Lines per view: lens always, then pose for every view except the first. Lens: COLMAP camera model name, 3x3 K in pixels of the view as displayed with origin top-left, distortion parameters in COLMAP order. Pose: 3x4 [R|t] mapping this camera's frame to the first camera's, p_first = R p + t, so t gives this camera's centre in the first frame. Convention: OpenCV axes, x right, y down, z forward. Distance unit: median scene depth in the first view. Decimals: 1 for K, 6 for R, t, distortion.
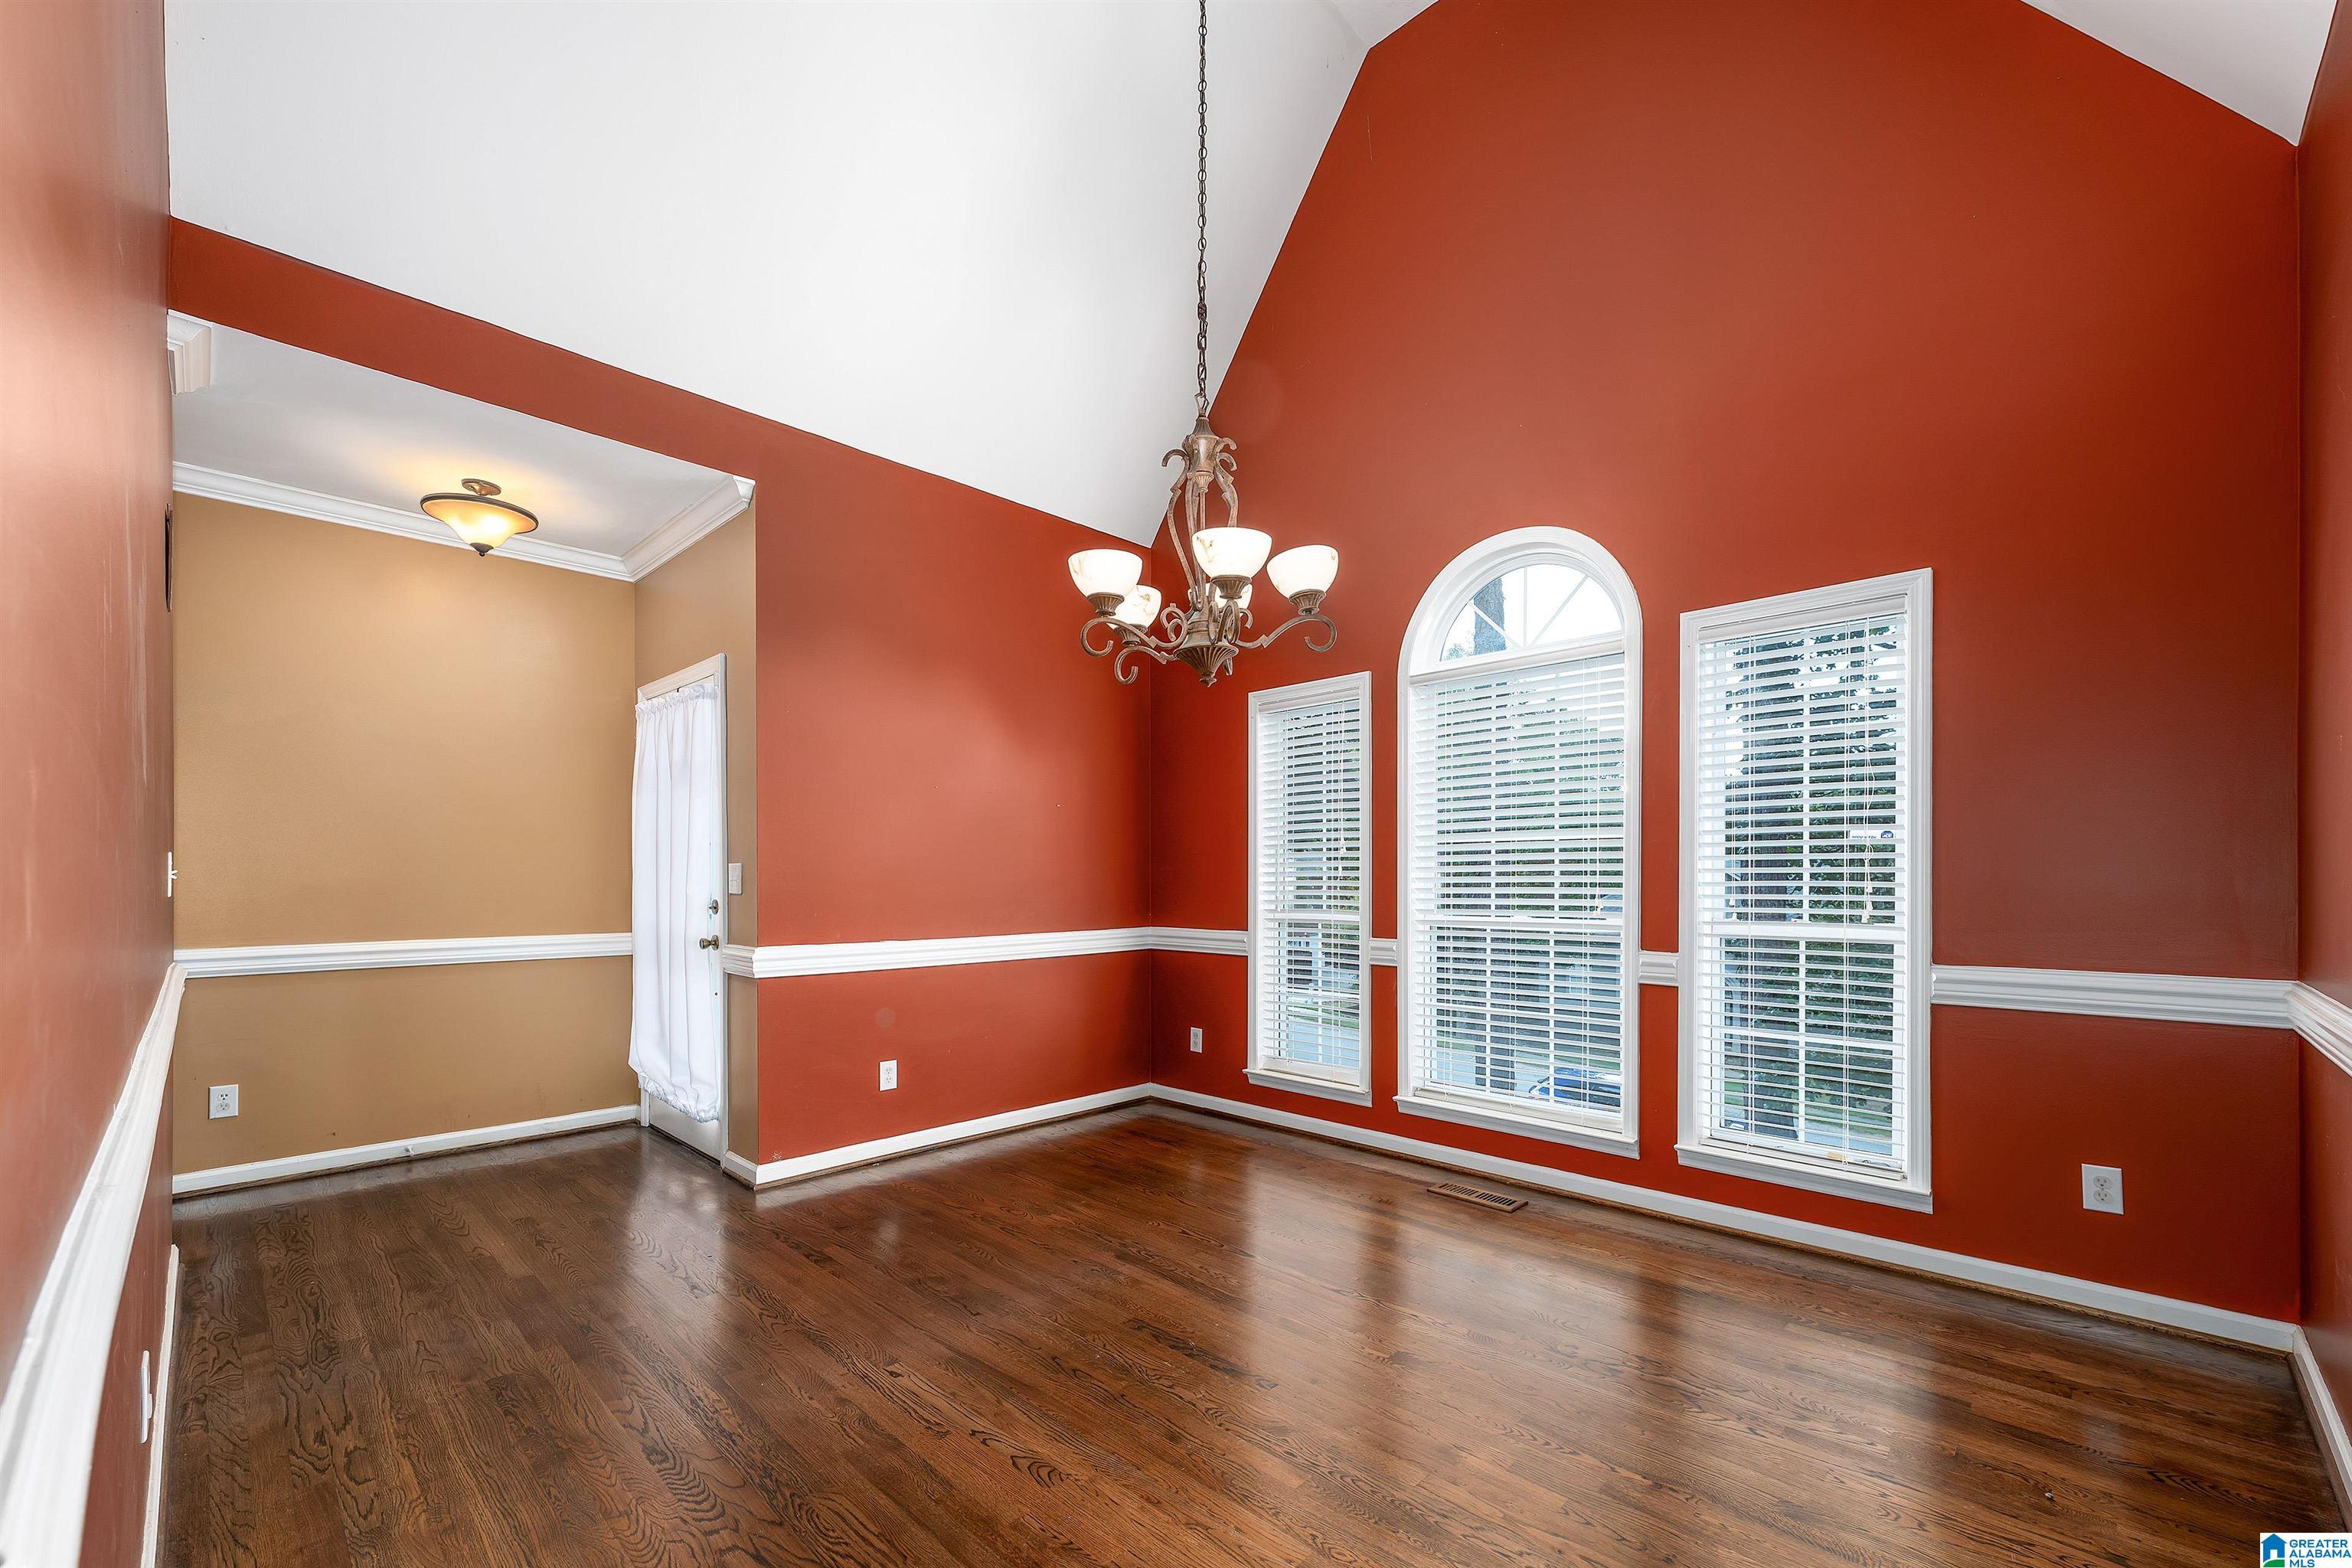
lens RADIAL K [[952.3, 0, 1181.7], [0, 952.3, 880.9], [0, 0, 1]] dist [-0.000865, -0.000159]
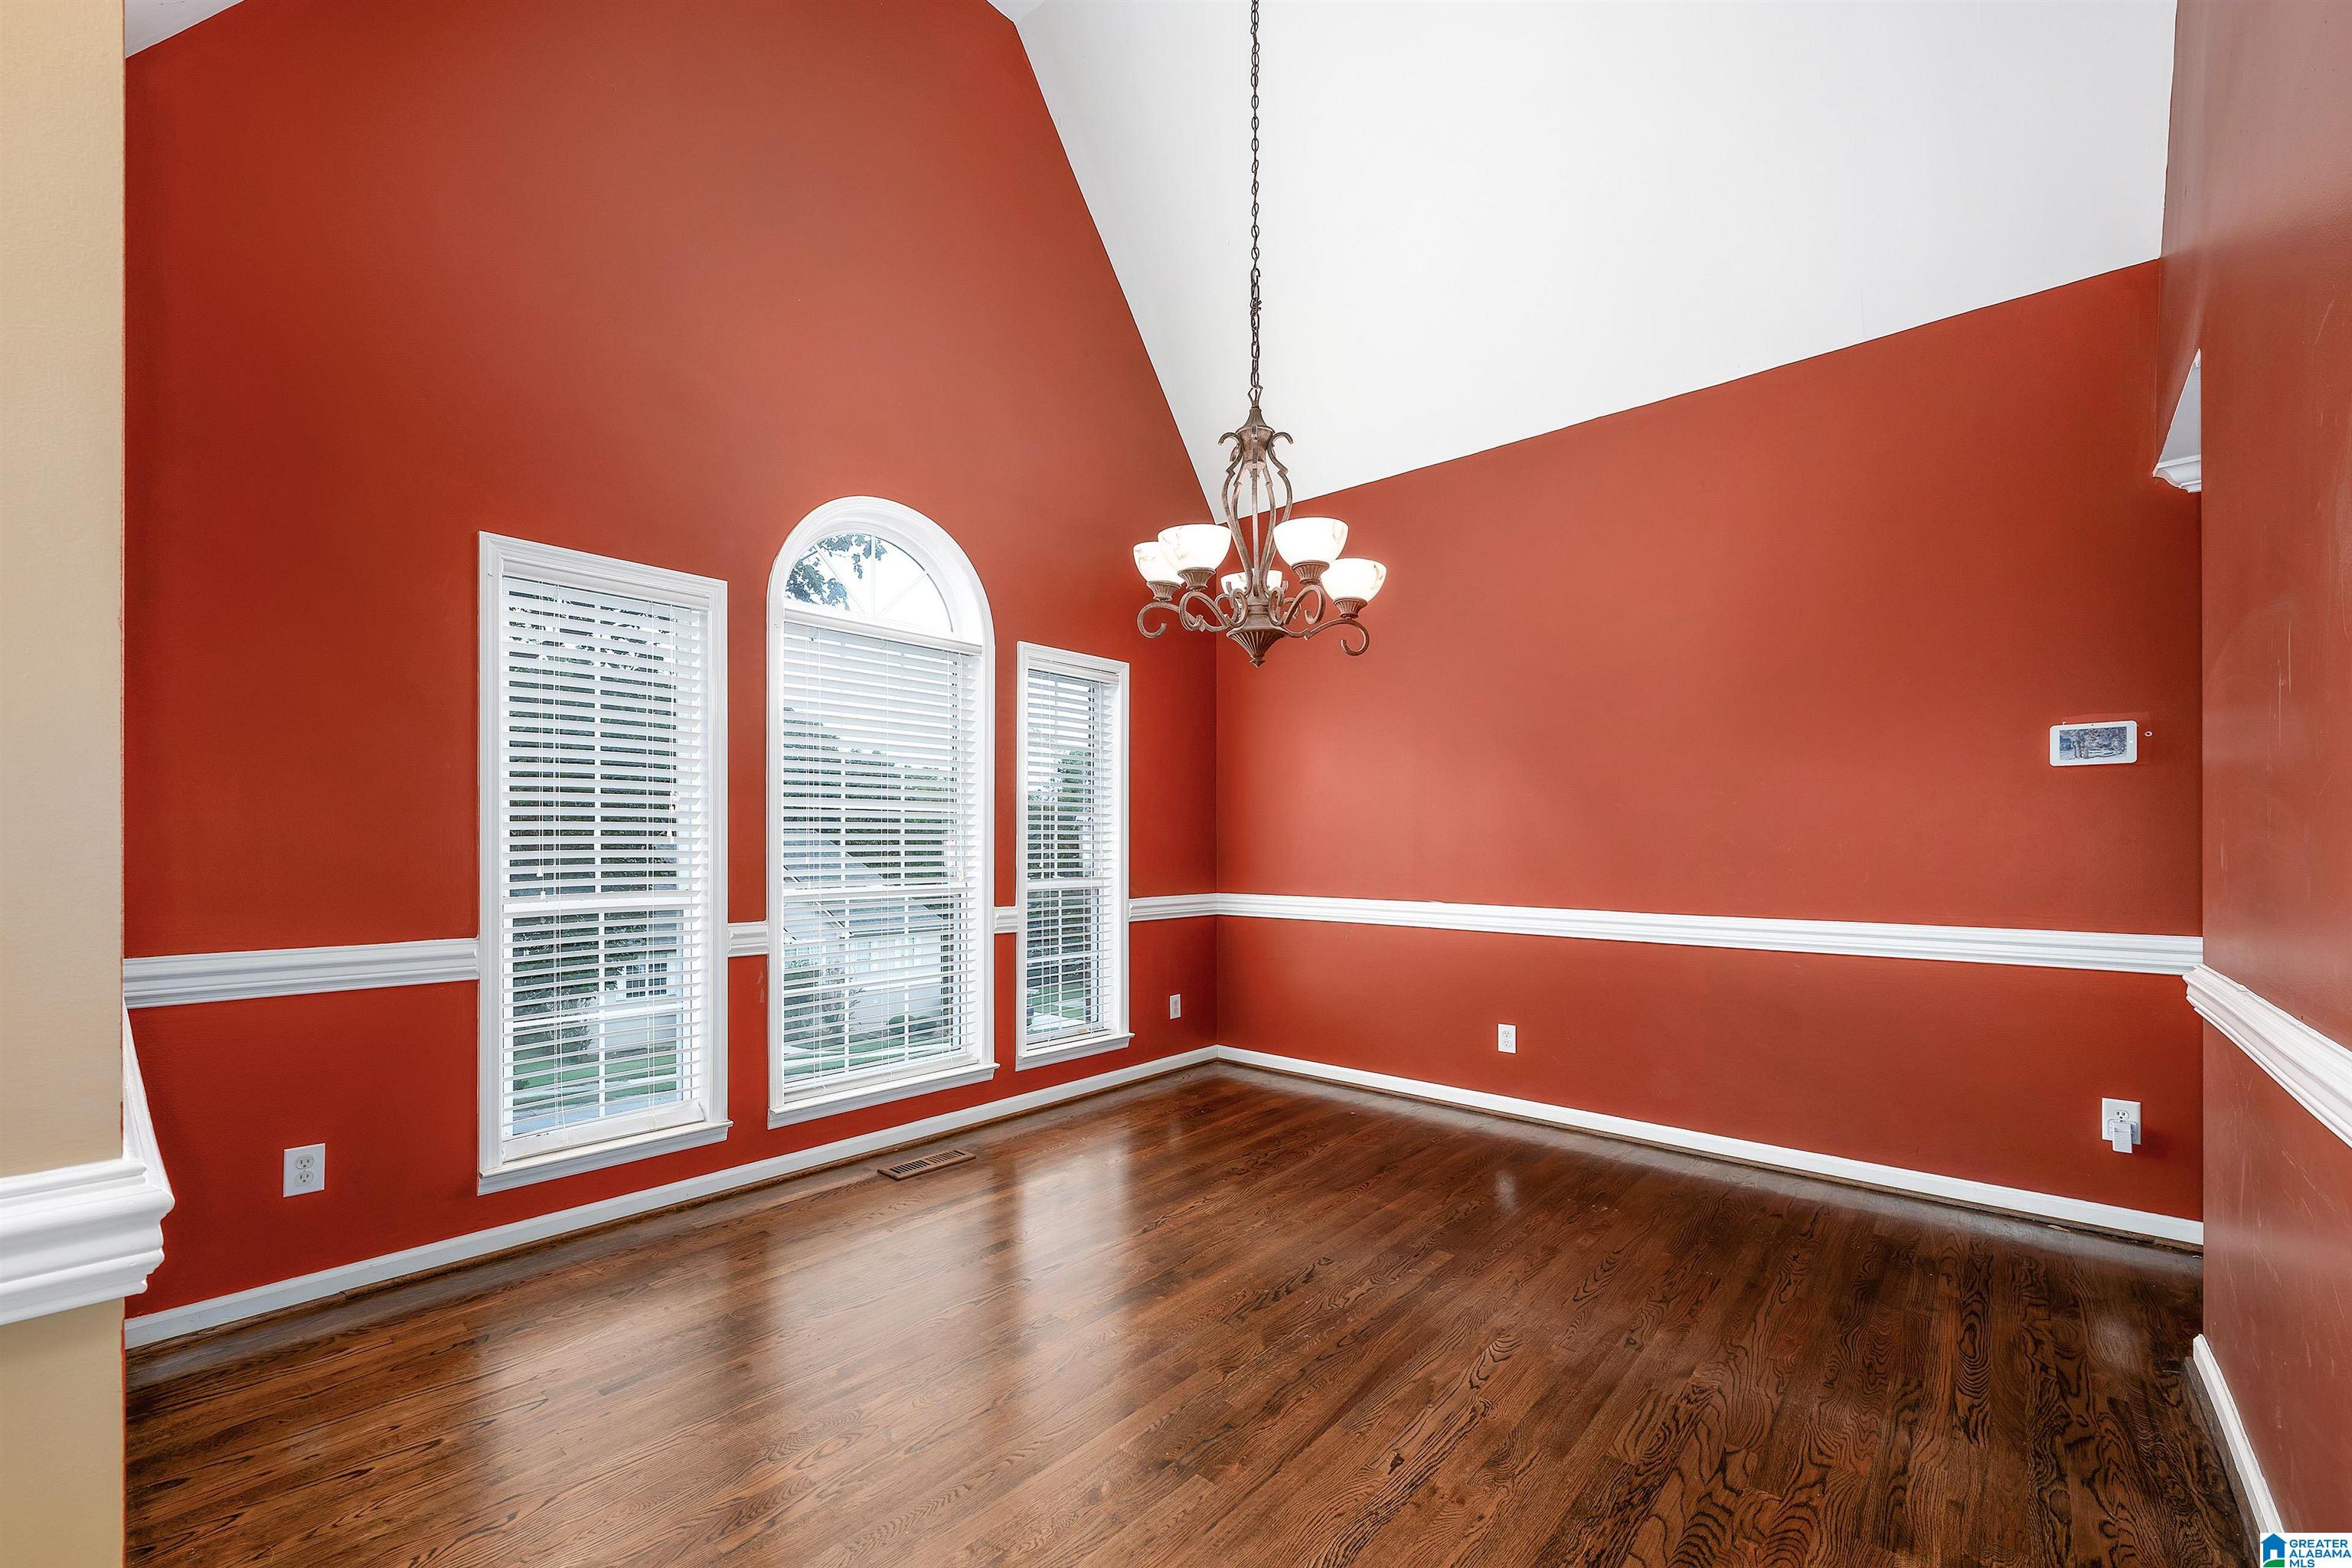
lens RADIAL K [[952.3, 0, 1176.2], [0, 952.3, 844.3], [0, 0, 1]] dist [-0.000865, -0.000159]
pose [[-0.056381, 0.007694, 0.998380, -0.685035], [0.008178, 0.999940, -0.007244, 0.004296], [-0.998376, 0.007757, -0.056440, 0.768321]]
